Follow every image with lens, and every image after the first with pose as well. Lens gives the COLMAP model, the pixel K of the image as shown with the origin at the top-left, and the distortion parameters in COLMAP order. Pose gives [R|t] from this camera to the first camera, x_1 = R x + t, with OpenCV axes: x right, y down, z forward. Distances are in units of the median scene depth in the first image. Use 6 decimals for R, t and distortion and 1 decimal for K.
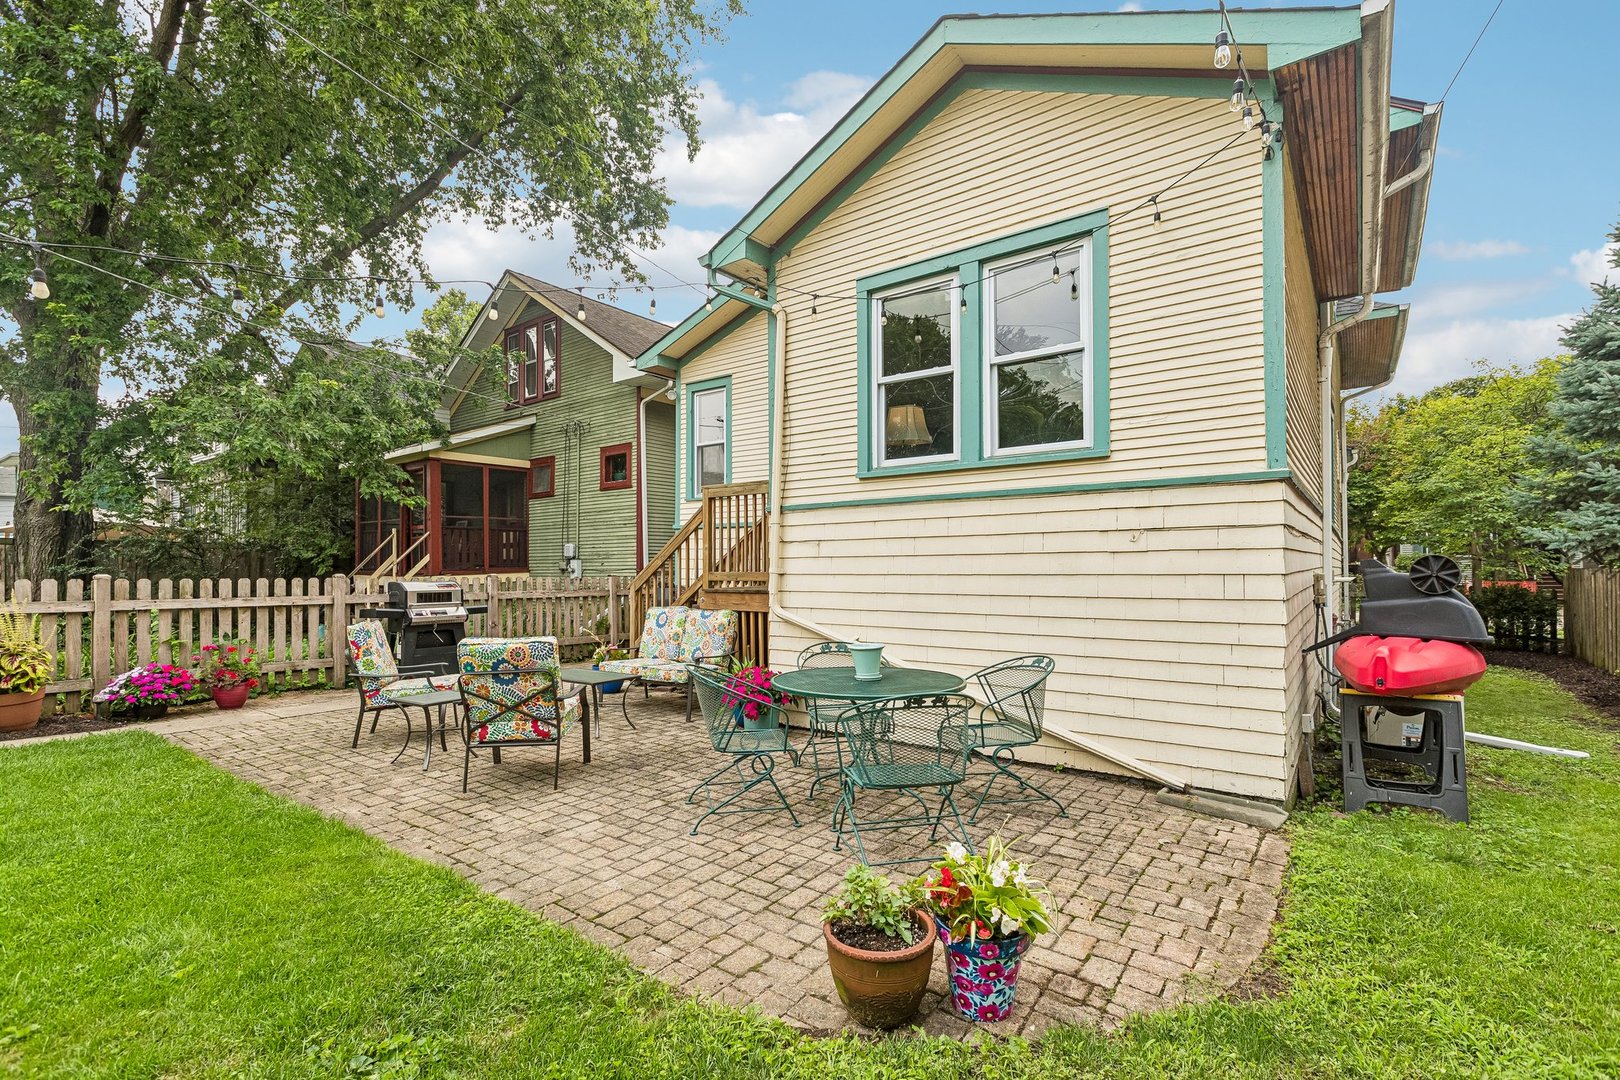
lens RADIAL K [[738.6, 0, 809.0], [0, 738.6, 565.1], [0, 0, 1]] dist [0.009446, 0.000073]
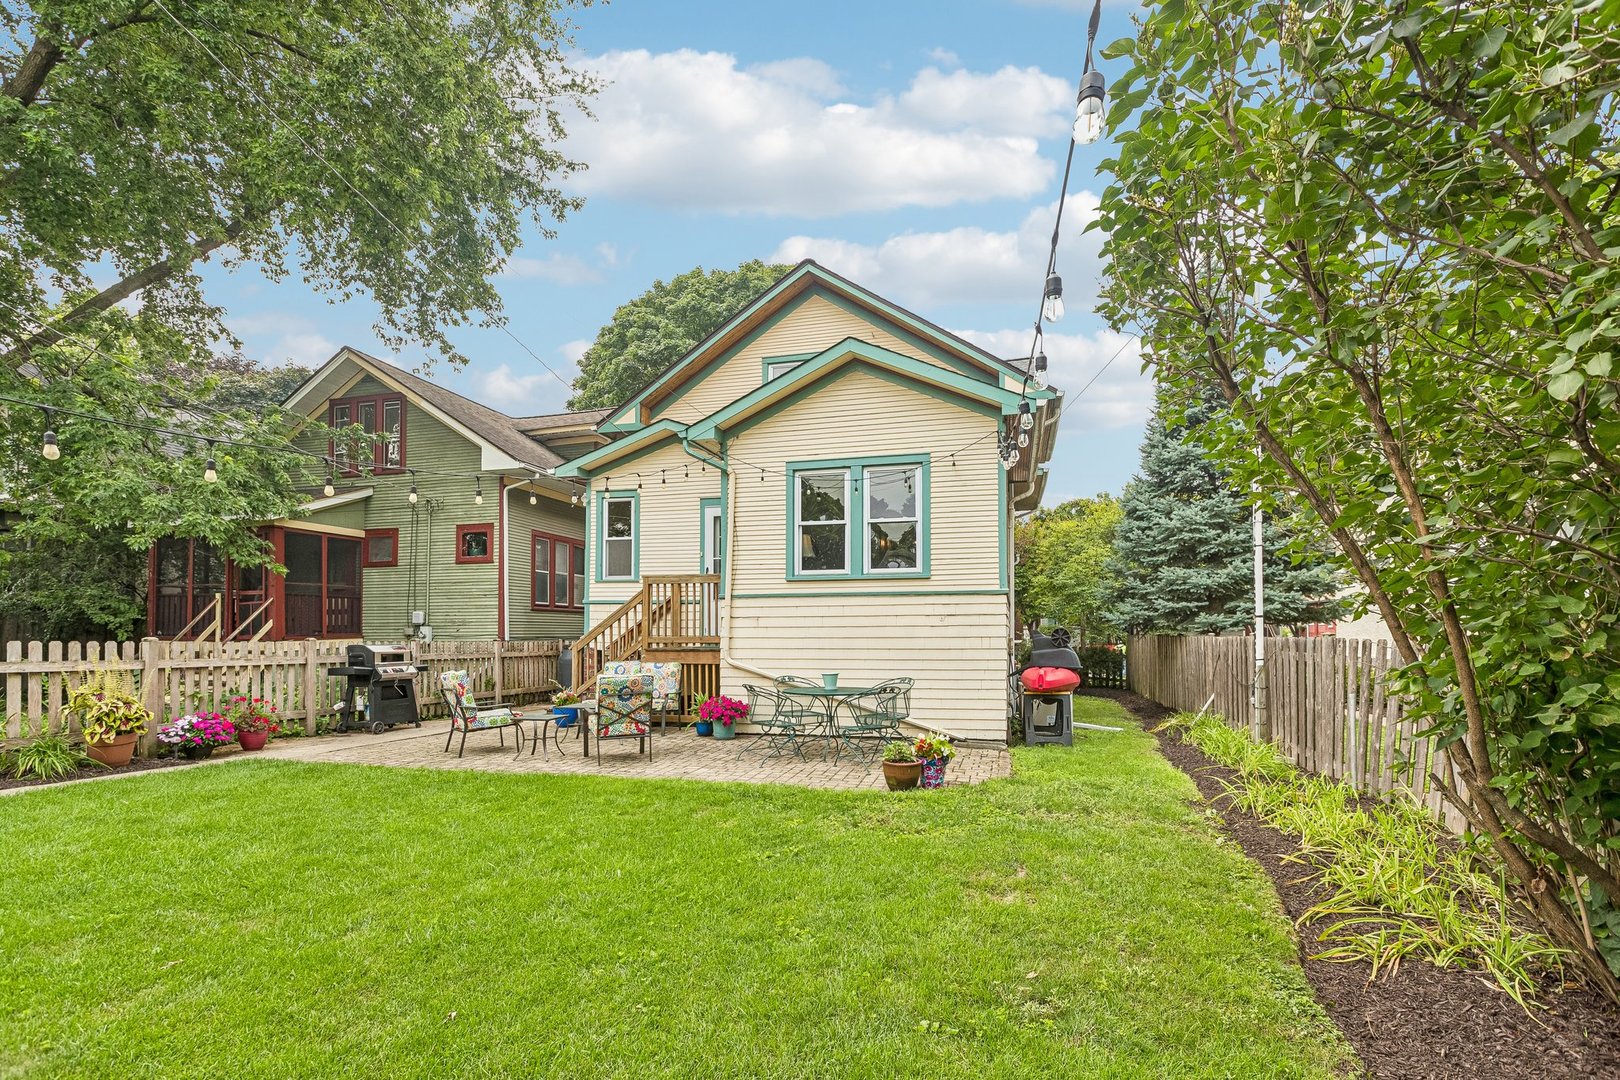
lens RADIAL K [[738.6, 0, 822.8], [0, 738.6, 635.8], [0, 0, 1]] dist [0.009446, 0.000073]
pose [[0.925852, 0.001759, 0.377881, -0.380104], [-0.003514, 0.999986, 0.003956, 0.001001], [-0.377869, -0.004990, 0.925846, -0.453218]]
